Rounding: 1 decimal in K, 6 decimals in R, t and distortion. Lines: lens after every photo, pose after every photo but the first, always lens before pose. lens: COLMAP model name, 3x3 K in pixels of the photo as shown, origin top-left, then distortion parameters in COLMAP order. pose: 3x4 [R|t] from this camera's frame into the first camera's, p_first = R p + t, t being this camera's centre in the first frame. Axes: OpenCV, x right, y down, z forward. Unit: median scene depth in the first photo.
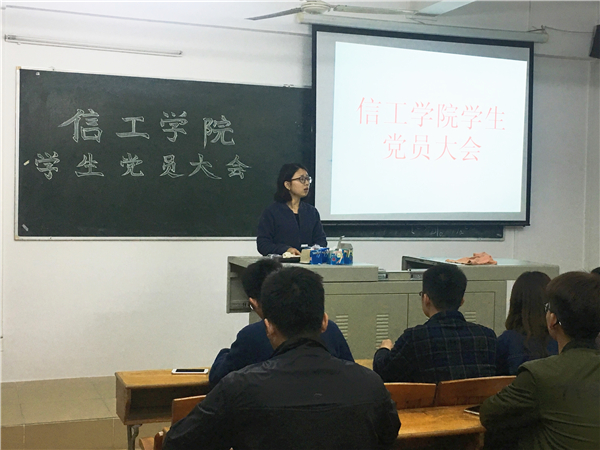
lens RADIAL K [[850.9, 0, 300.0], [0, 850.9, 227.0], [0, 0, 1]] dist [0.074397, 0.000000]
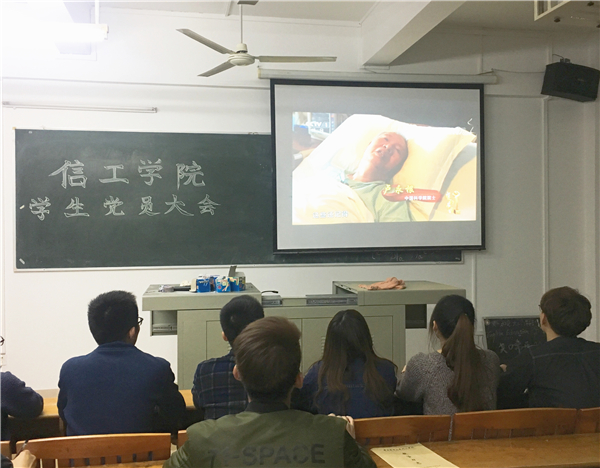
lens RADIAL K [[682.7, 0, 299.8], [0, 682.7, 232.8], [0, 0, 1]] dist [0.076251, 0.000000]
pose [[0.987378, -0.023688, -0.156597, 0.201232], [0.019712, 0.999444, -0.026897, -0.005154], [0.157148, 0.023471, 0.987296, 0.105813]]
